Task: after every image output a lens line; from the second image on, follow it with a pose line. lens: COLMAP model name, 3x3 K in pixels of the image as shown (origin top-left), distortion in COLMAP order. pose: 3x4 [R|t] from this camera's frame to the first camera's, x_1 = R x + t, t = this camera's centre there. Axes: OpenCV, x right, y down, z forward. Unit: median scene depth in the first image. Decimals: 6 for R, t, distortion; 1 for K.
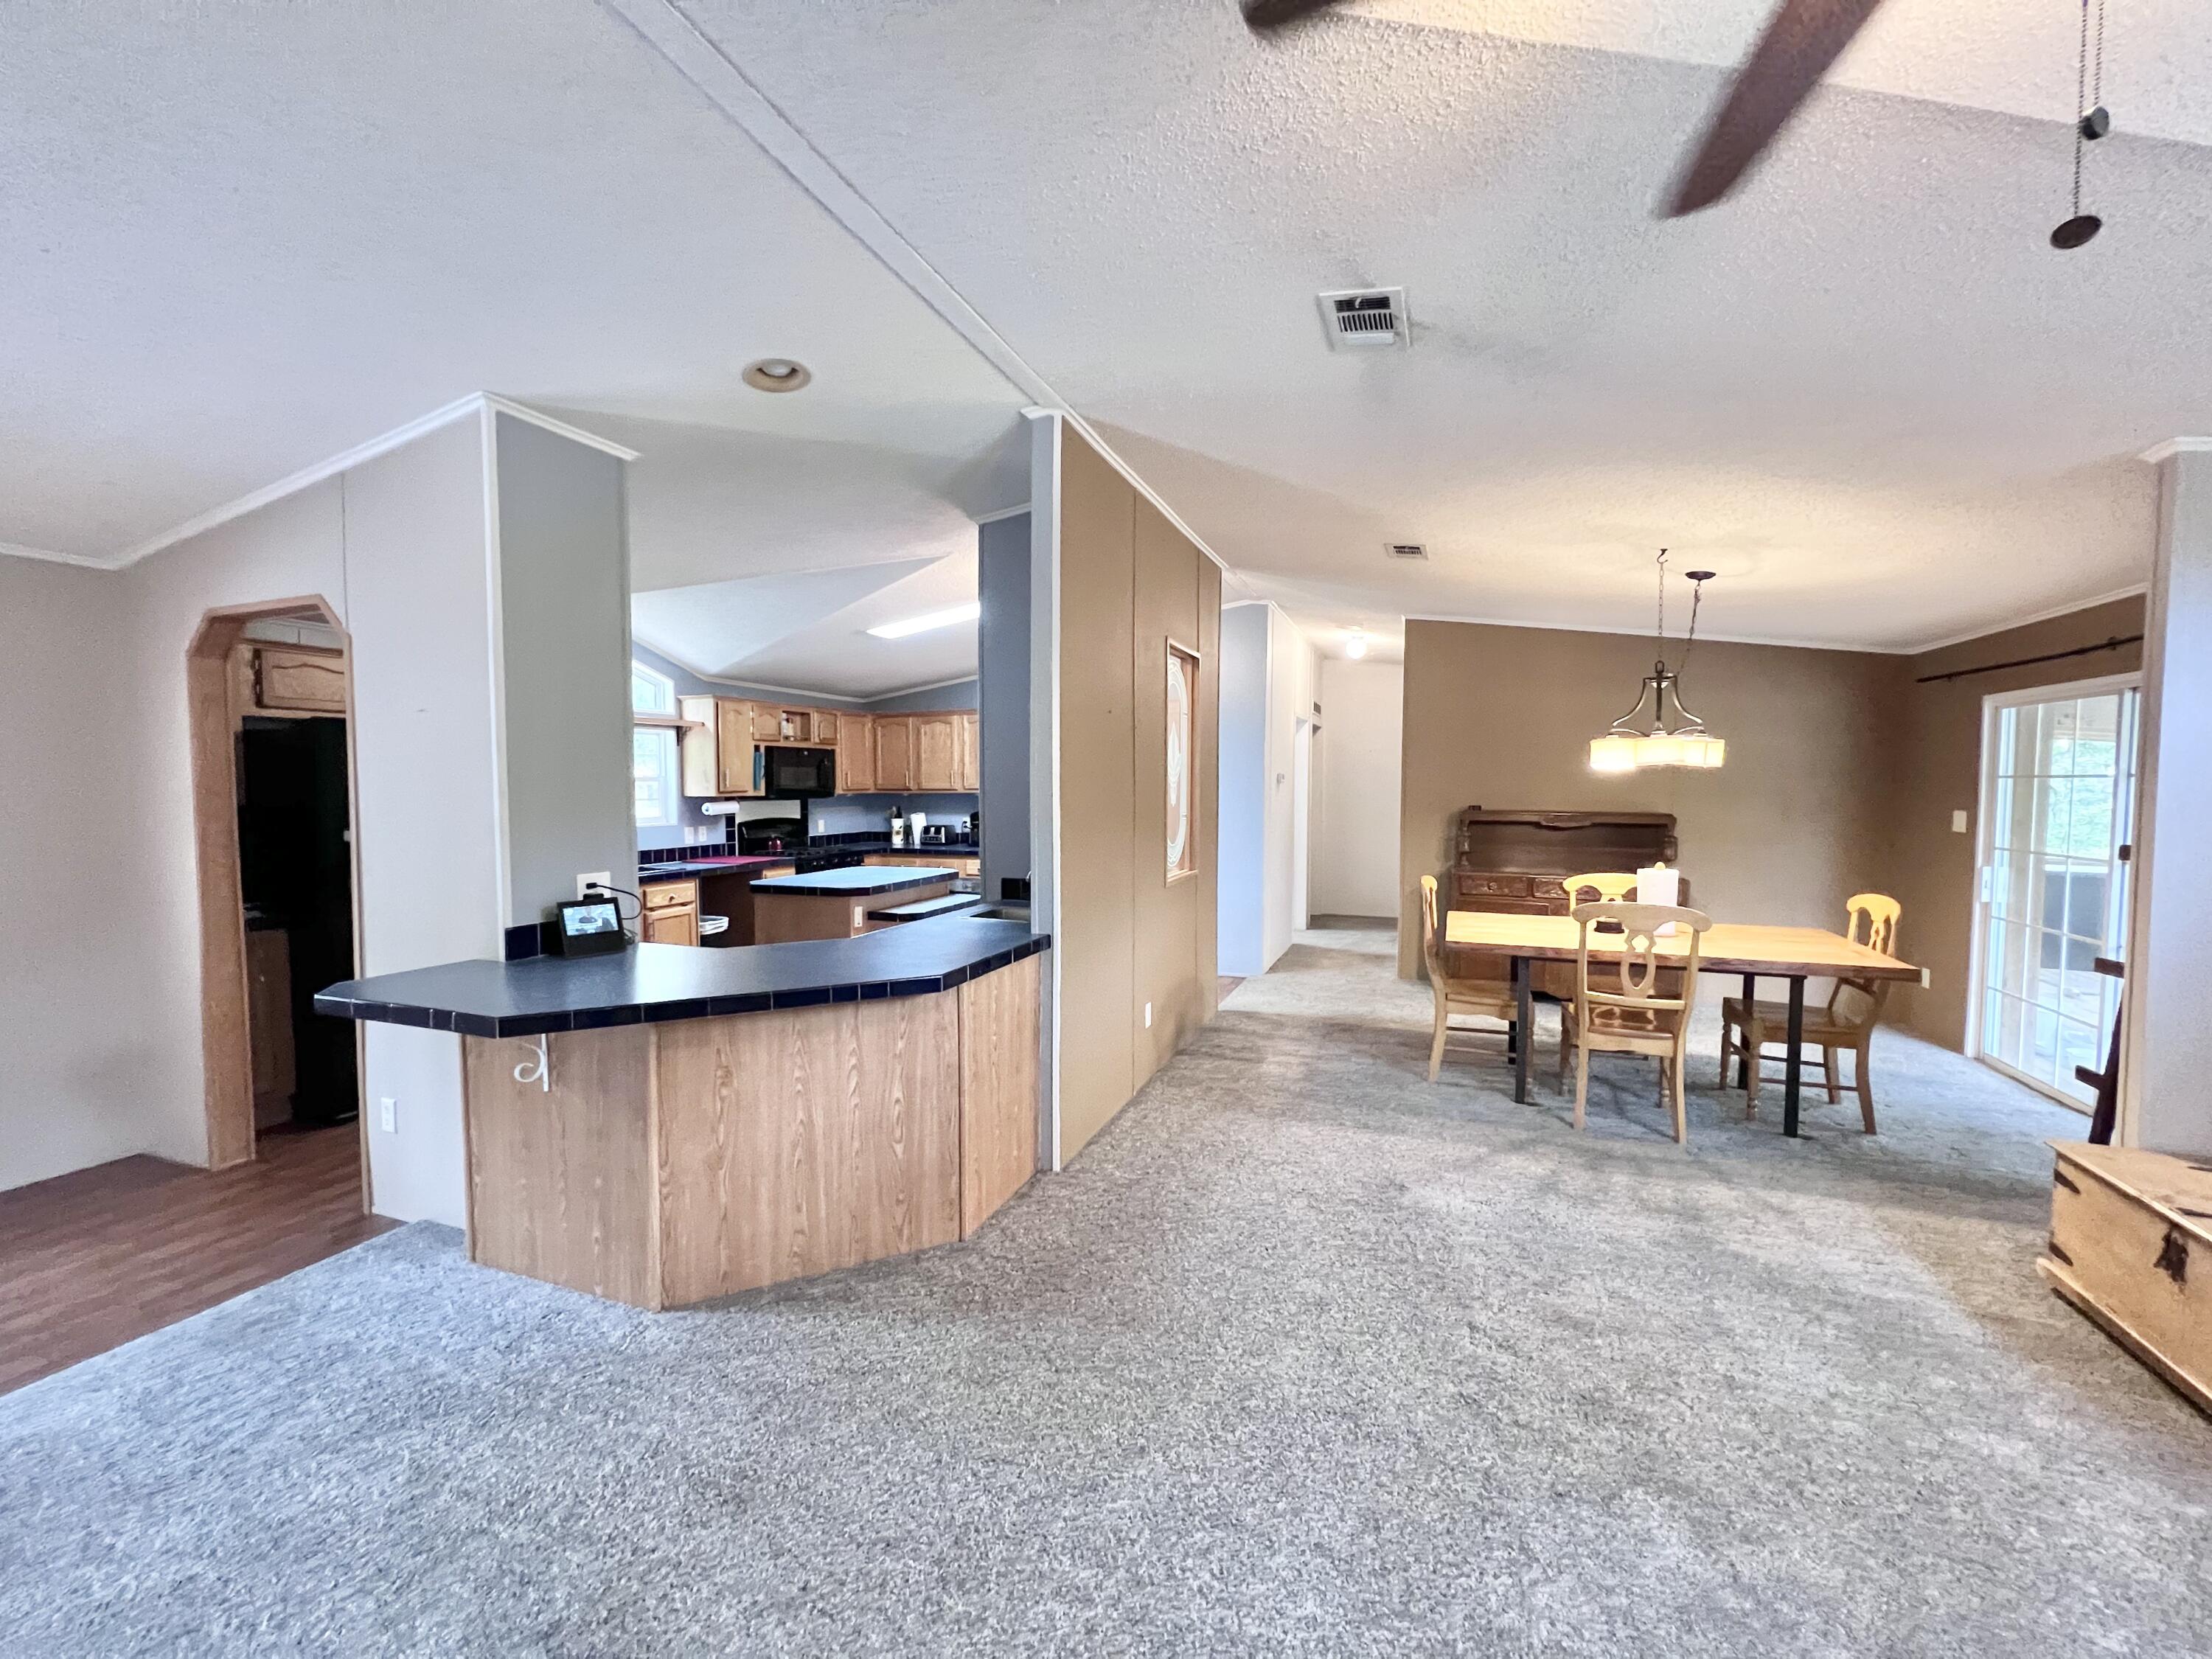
lens RADIAL K [[886.2, 0, 1102.5], [0, 886.2, 826.9], [0, 0, 1]] dist [-0.002070, 0.000545]
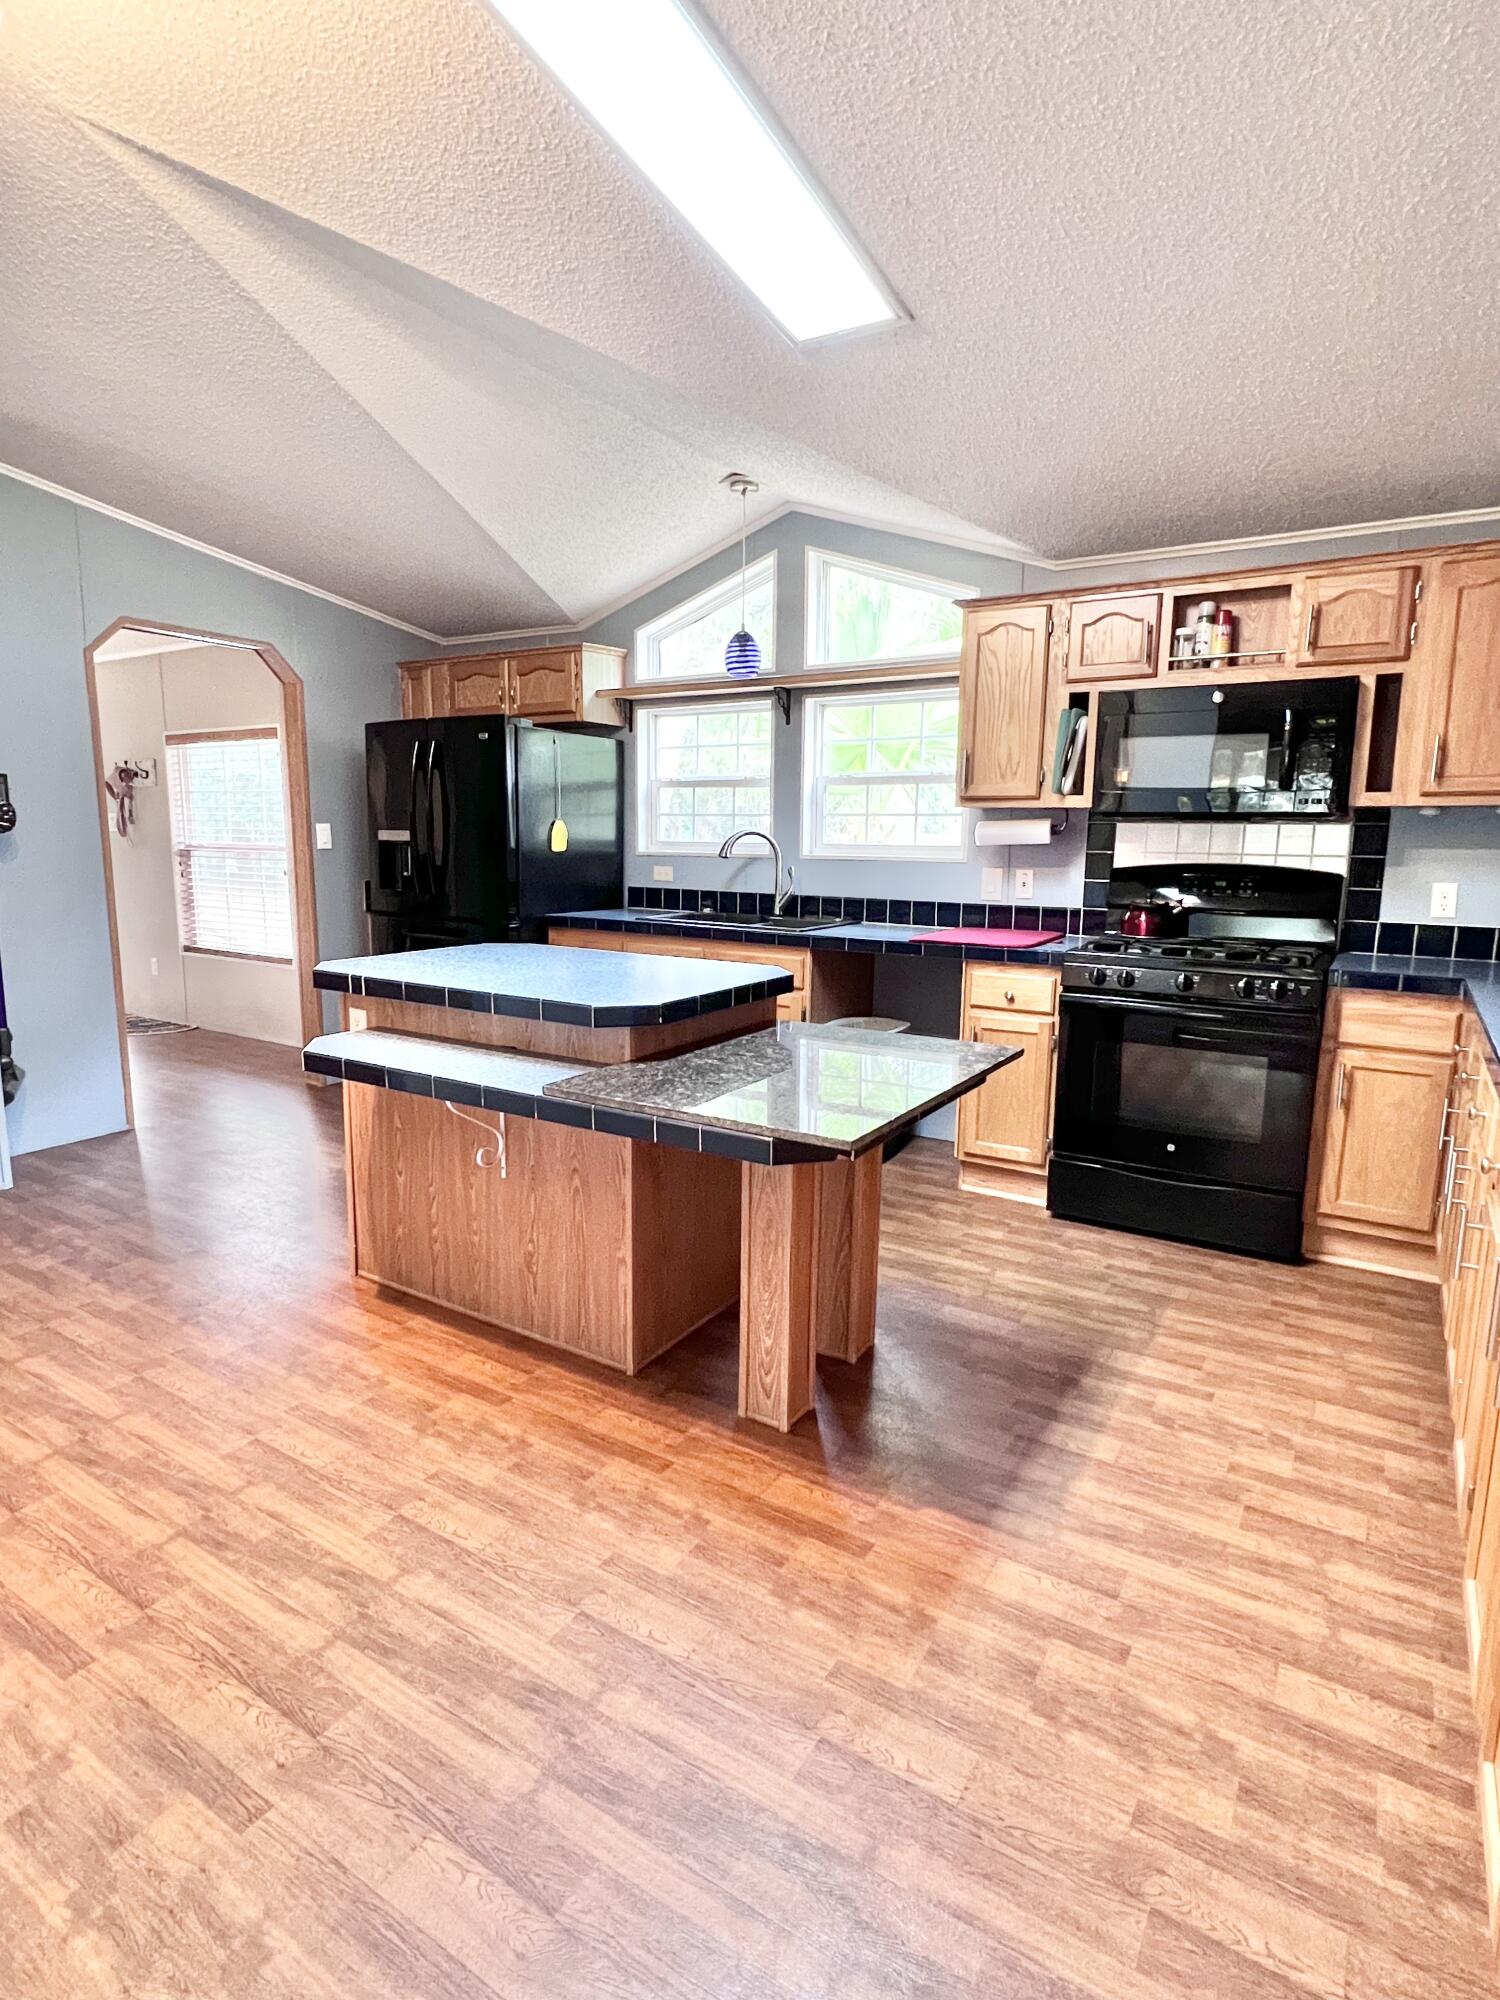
lens RADIAL K [[1035.0, 0, 753.3], [0, 1035.0, 993.8], [0, 0, 1]] dist [-0.006603, 0.000575]
pose [[-0.171718, 0.147802, -0.973996, 0.350061], [-0.060608, 0.985224, 0.160192, -0.032091], [0.983280, 0.086539, -0.160223, 1.918733]]
